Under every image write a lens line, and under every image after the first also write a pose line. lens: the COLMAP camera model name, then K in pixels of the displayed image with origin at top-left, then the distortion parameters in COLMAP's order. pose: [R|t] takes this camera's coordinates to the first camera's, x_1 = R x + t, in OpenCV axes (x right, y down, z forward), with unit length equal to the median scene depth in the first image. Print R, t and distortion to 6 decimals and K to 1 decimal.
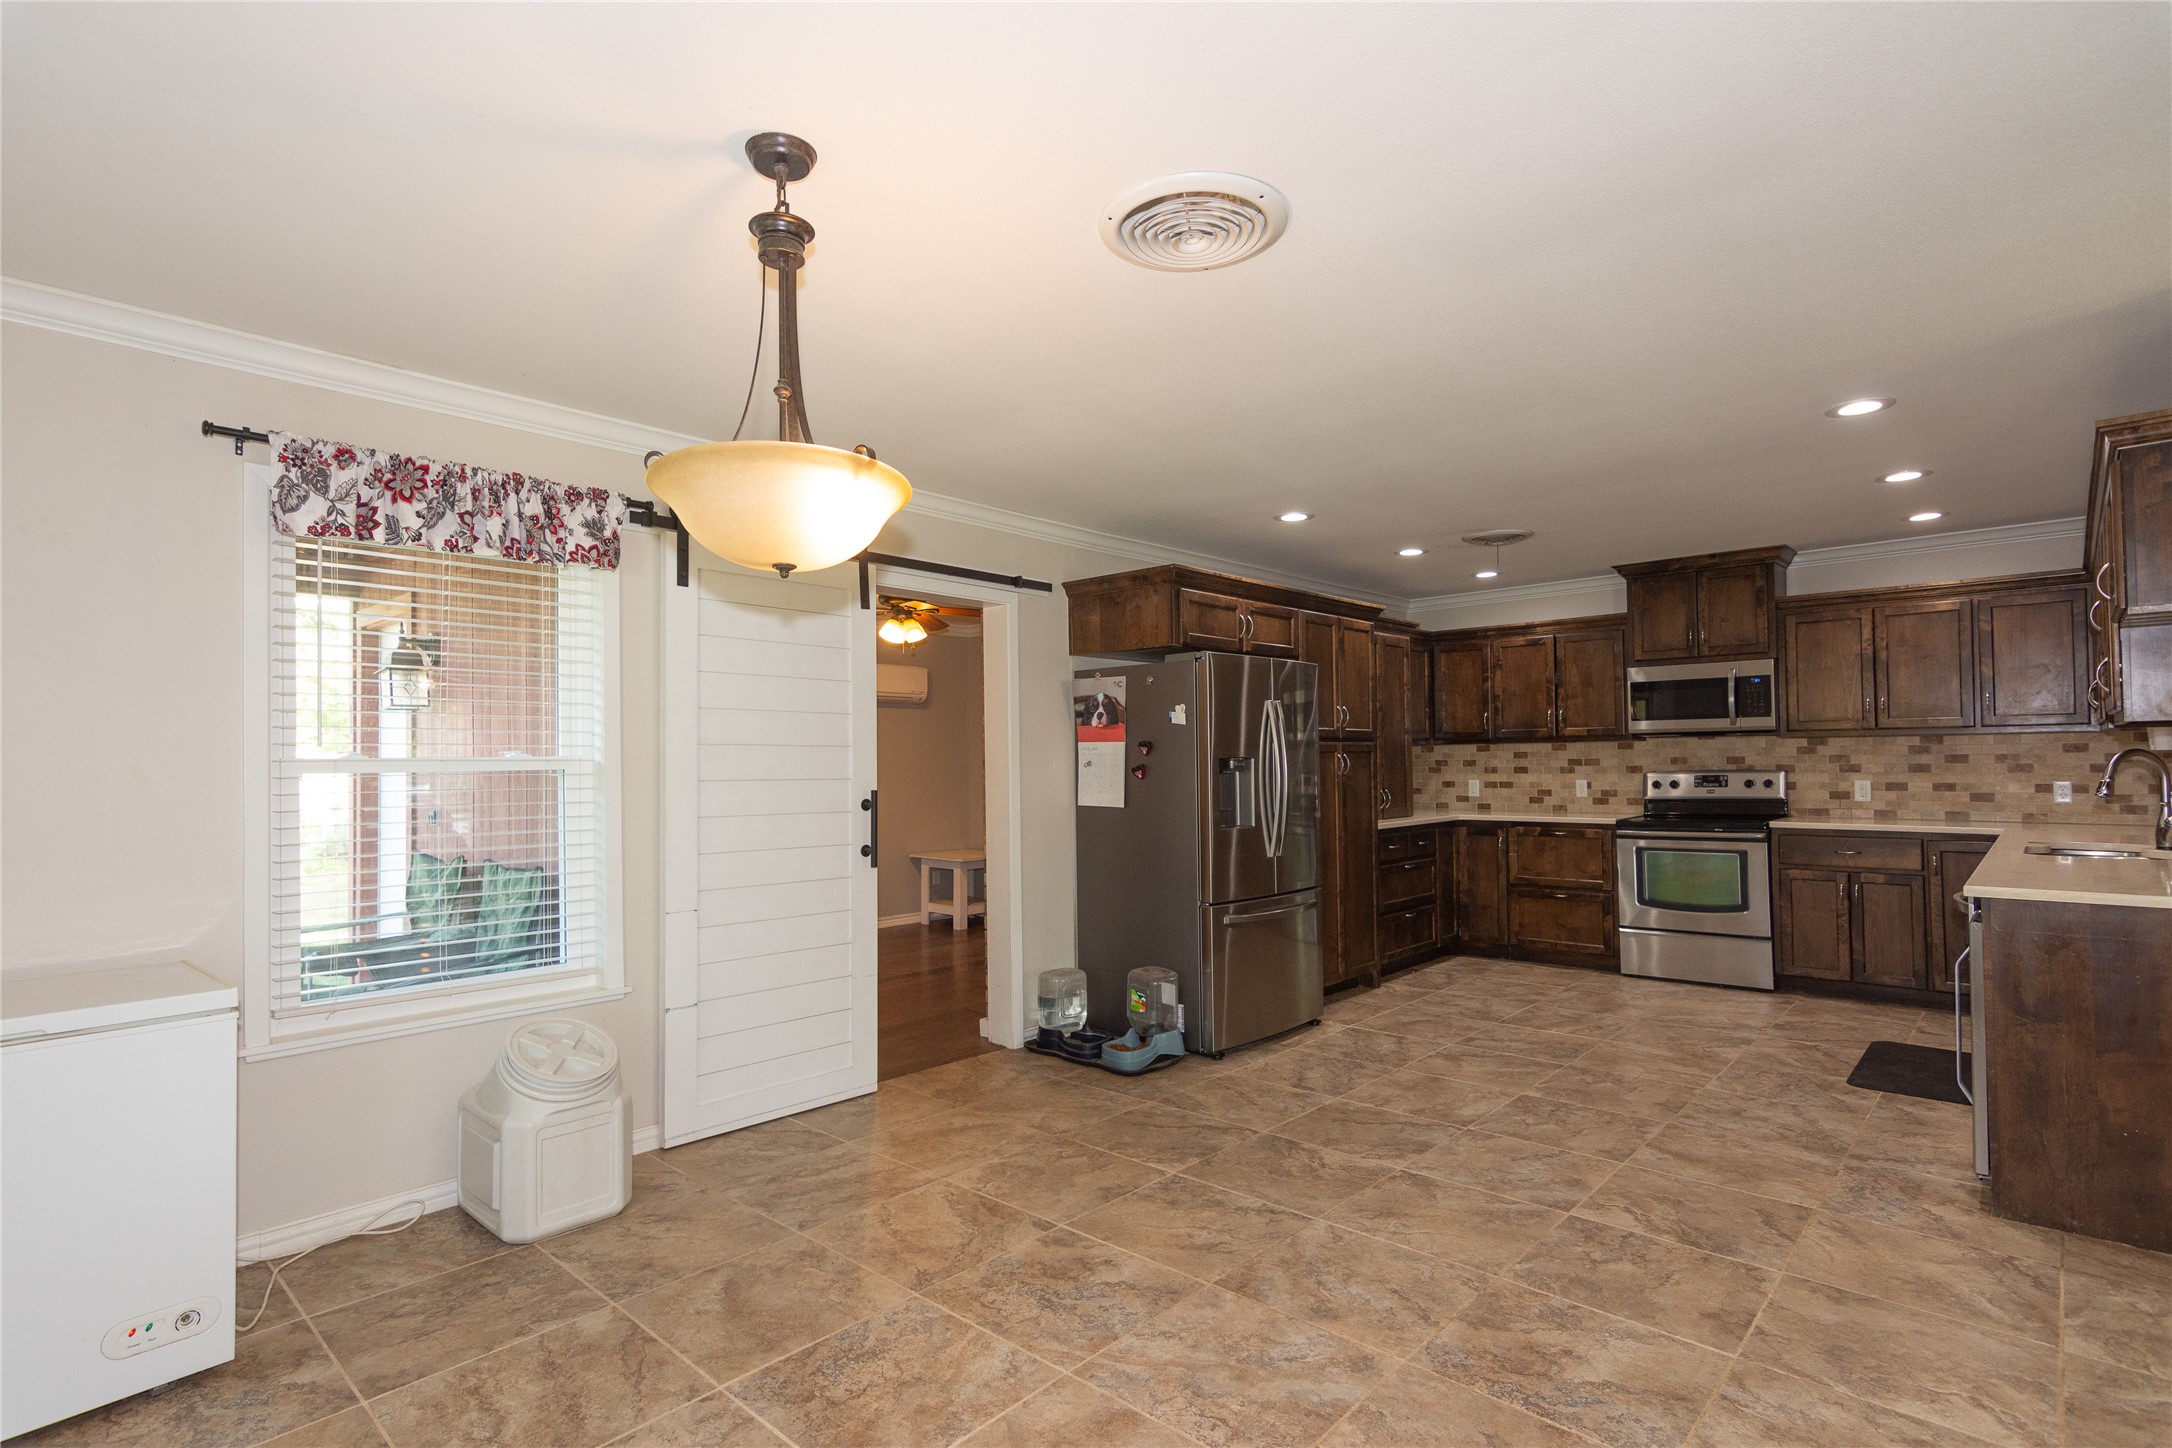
lens RADIAL K [[1062.1, 0, 1080.0], [0, 1062.1, 740.9], [0, 0, 1]] dist [0.000451, 0.001189]
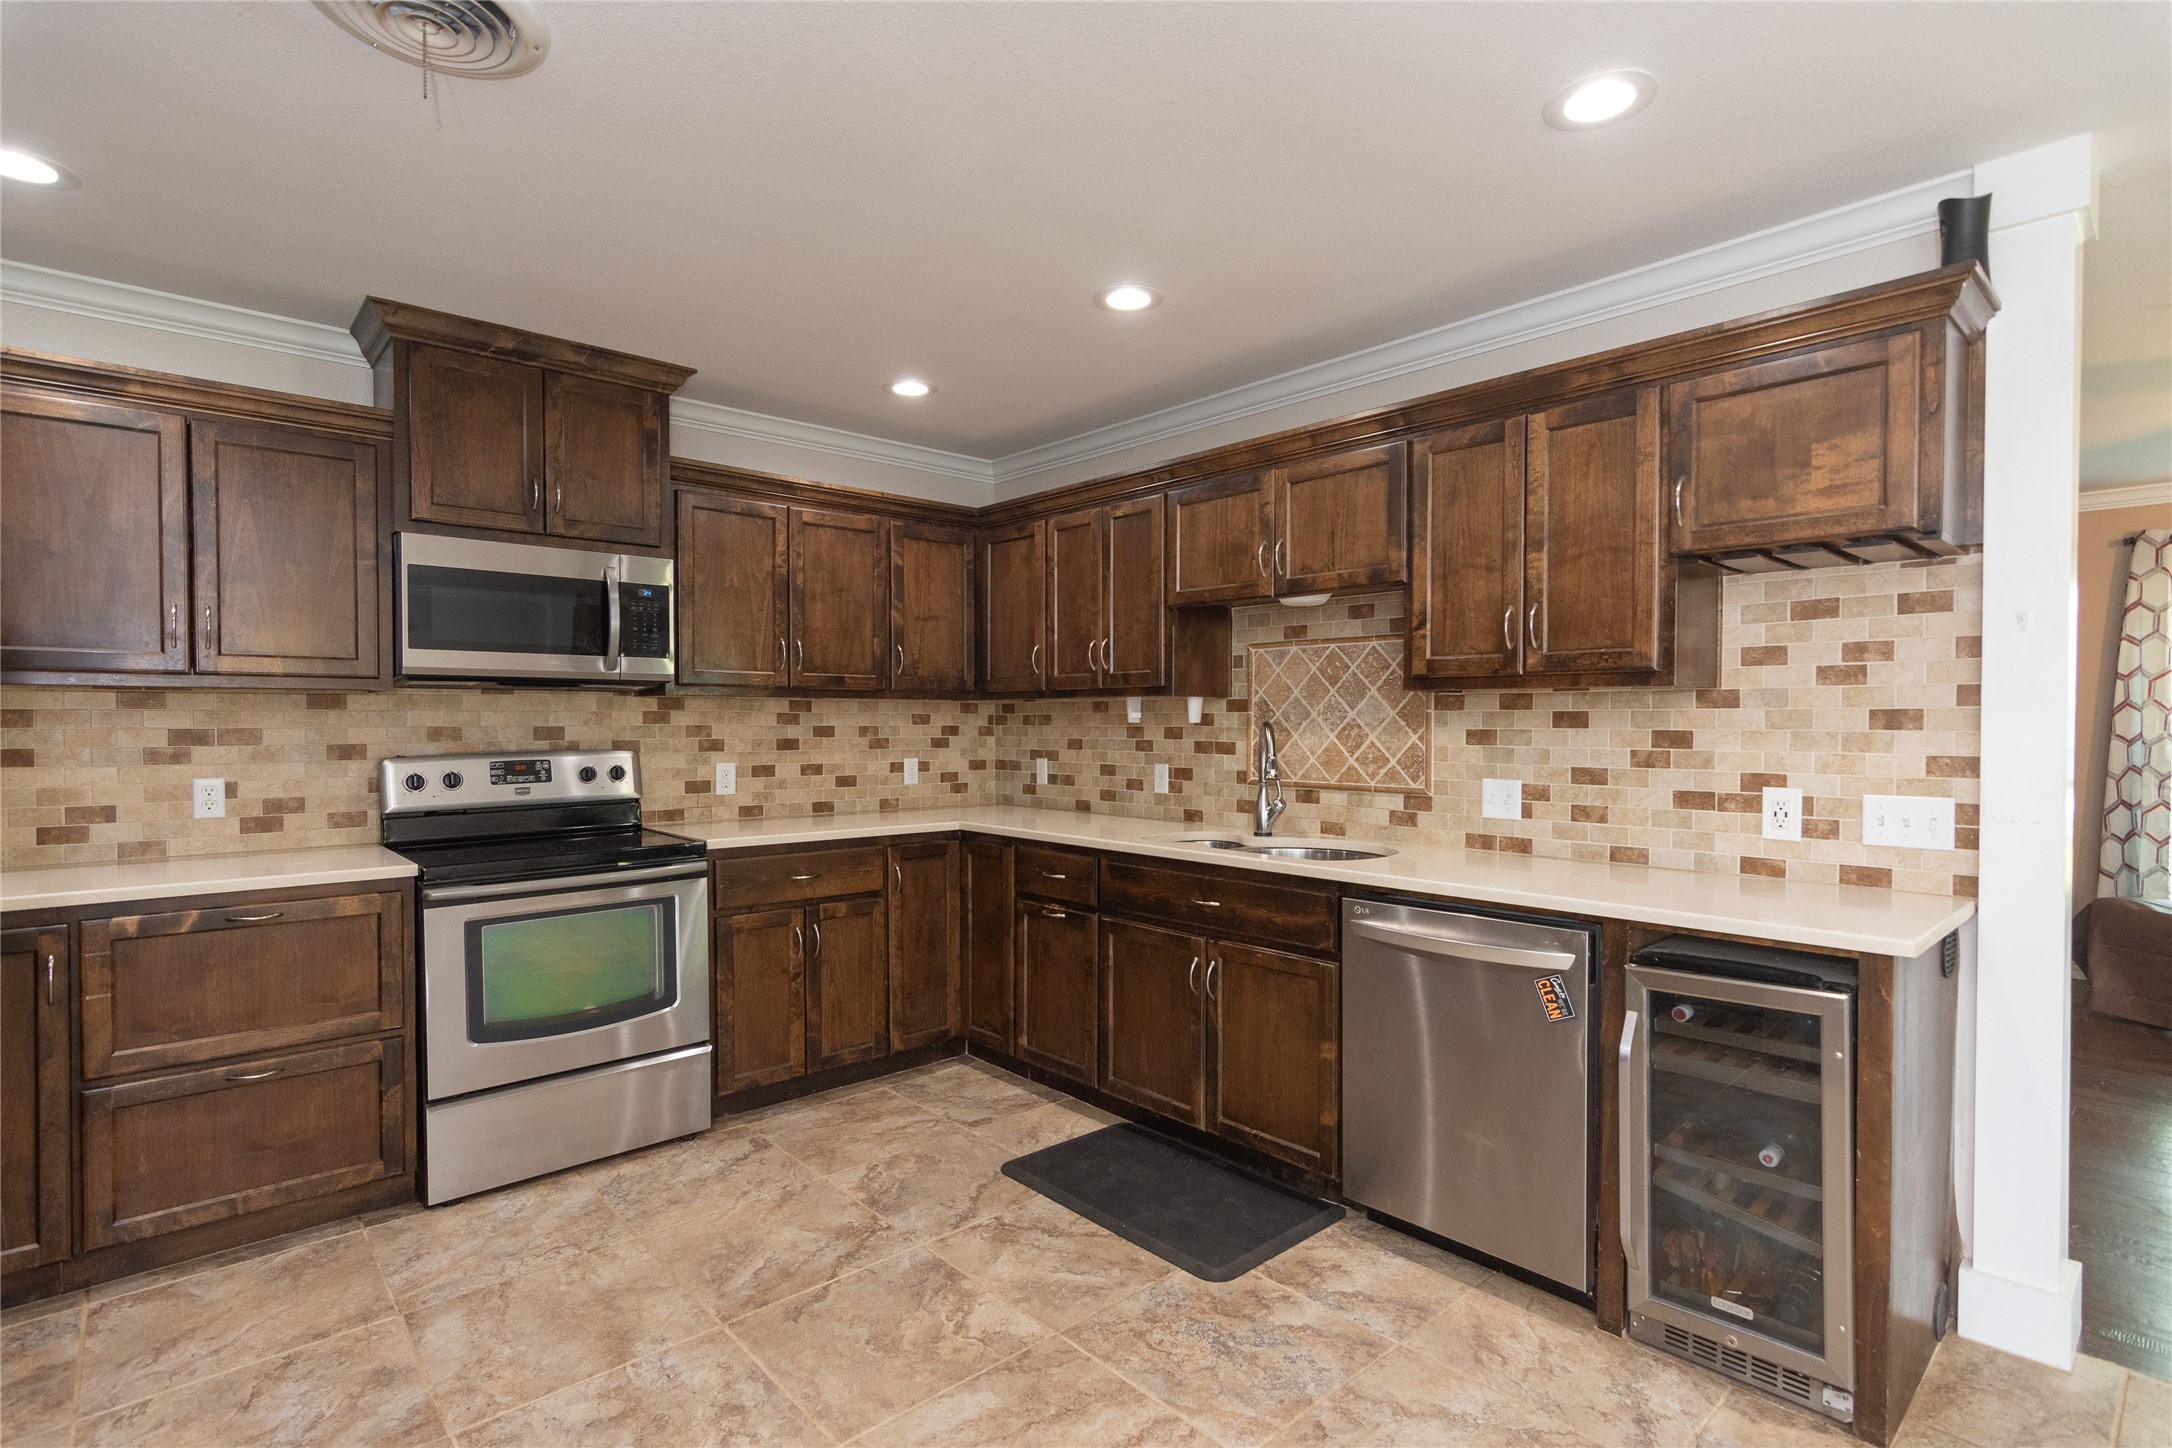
lens RADIAL K [[1046.9, 0, 1086.0], [0, 1046.9, 739.8], [0, 0, 1]] dist [-0.003498, 0.004978]
pose [[0.083756, -0.005689, 0.996470, 0.095338], [-0.020587, 0.999760, 0.007438, 0.012586], [-0.996274, -0.021137, 0.083619, 0.709862]]
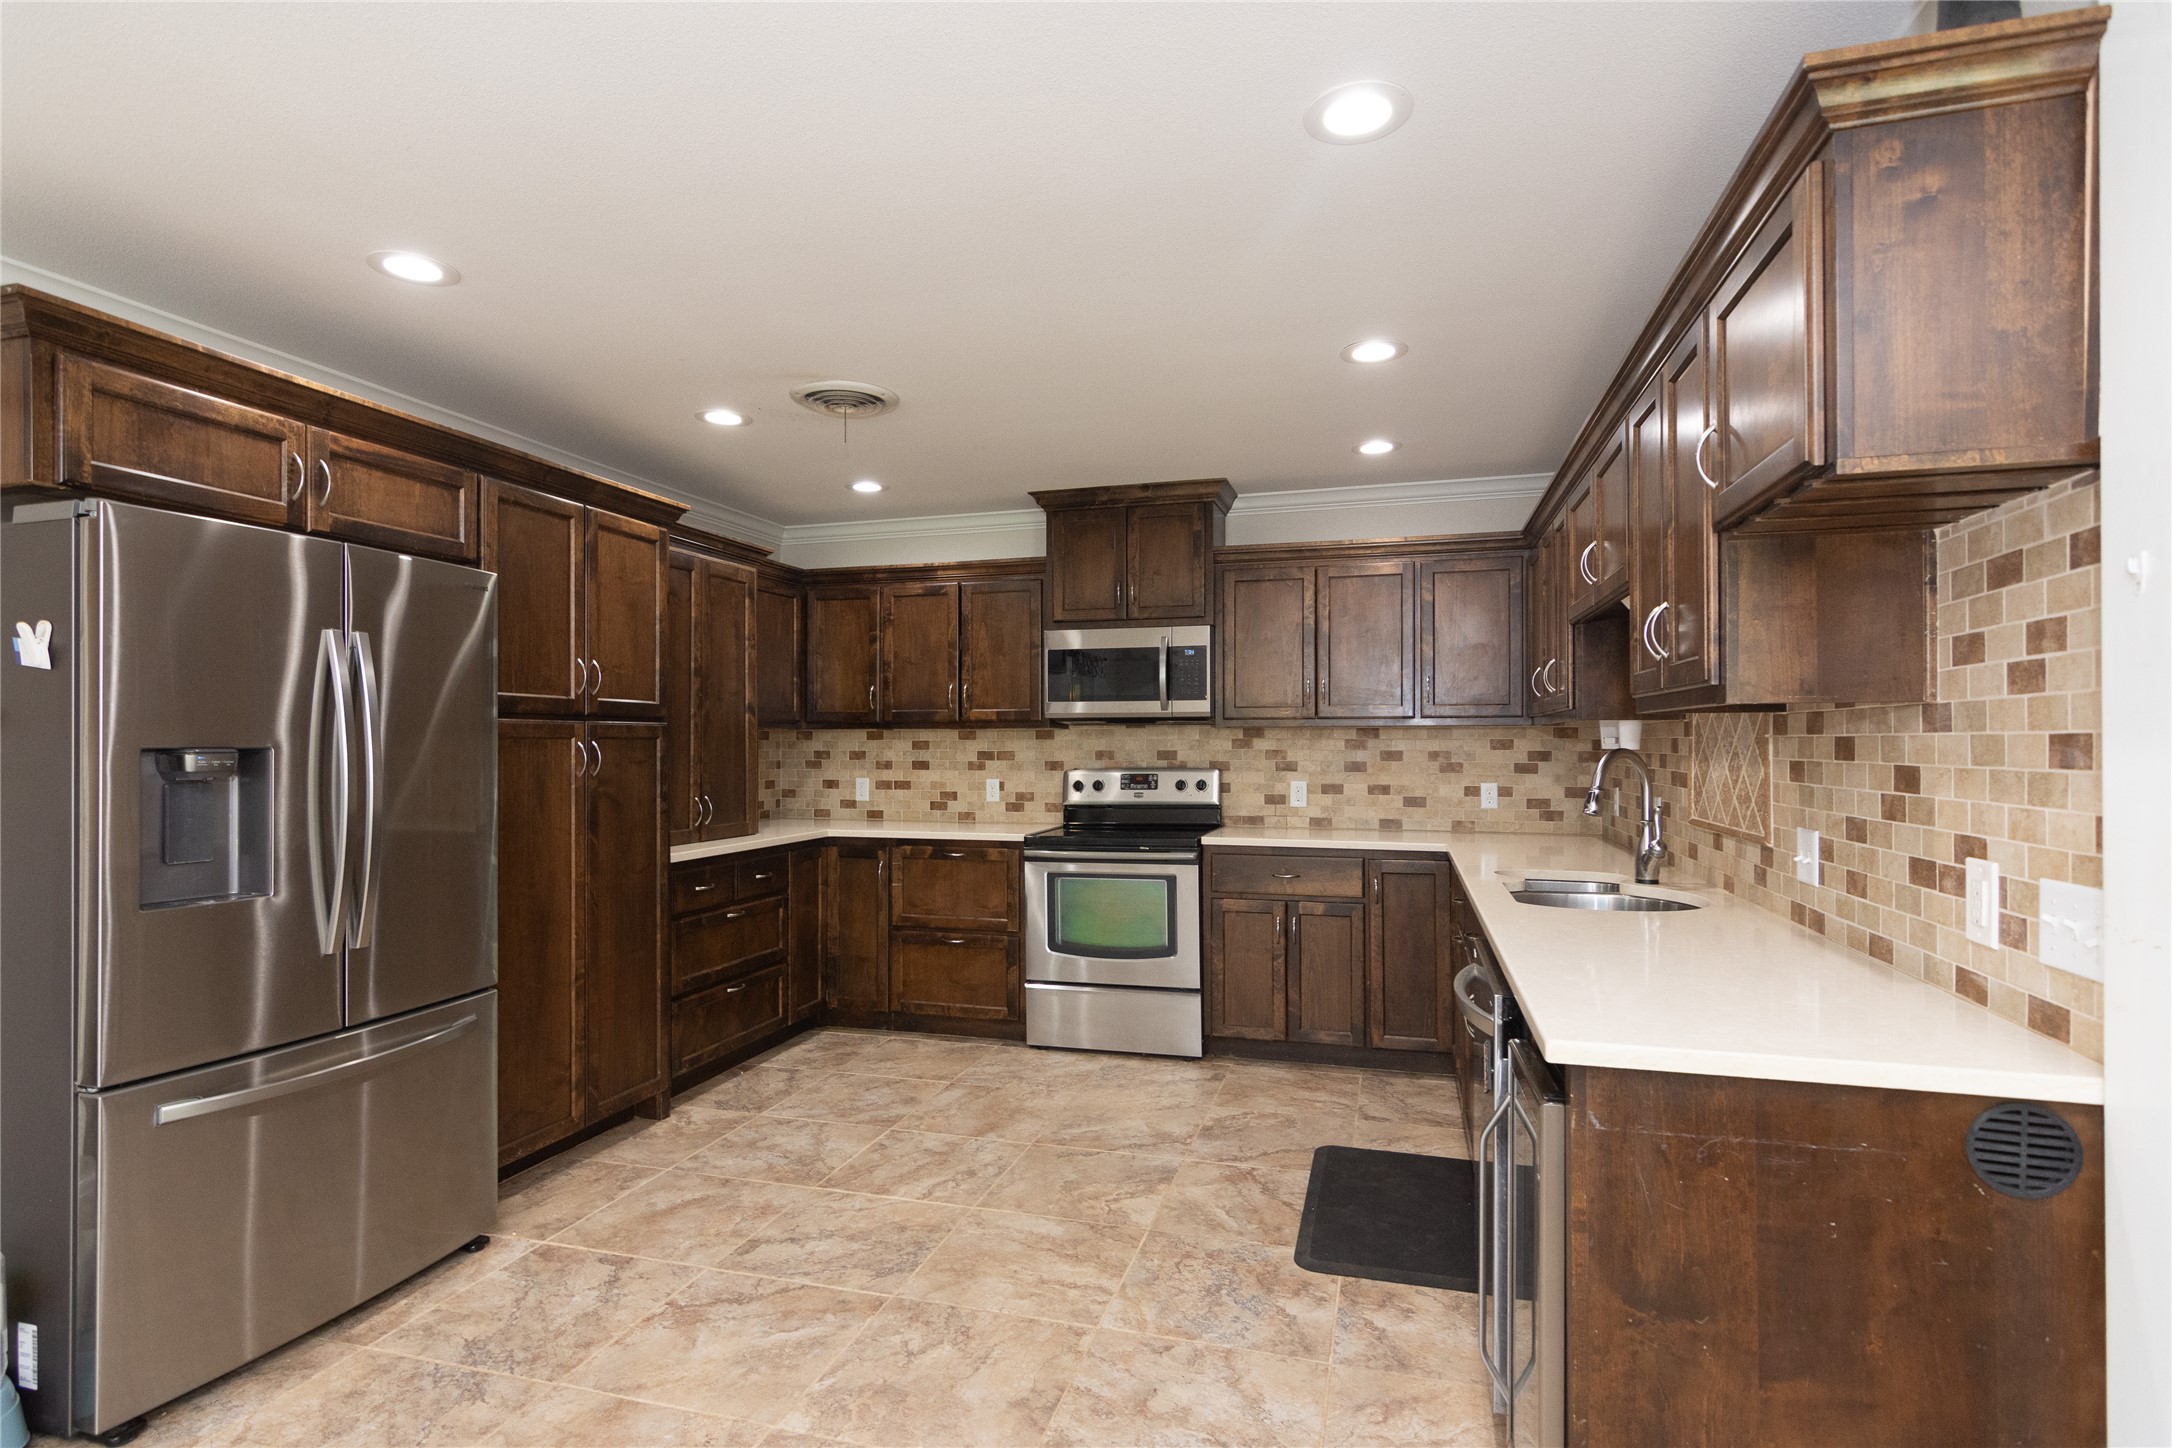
lens RADIAL K [[1075.6, 0, 1086.7], [0, 1075.6, 740.8], [0, 0, 1]] dist [-0.000908, 0.000893]
pose [[0.892254, 0.012290, 0.451366, 0.214934], [-0.018609, 0.999781, 0.009564, 0.001179], [-0.451150, -0.016932, 0.892288, 0.332368]]
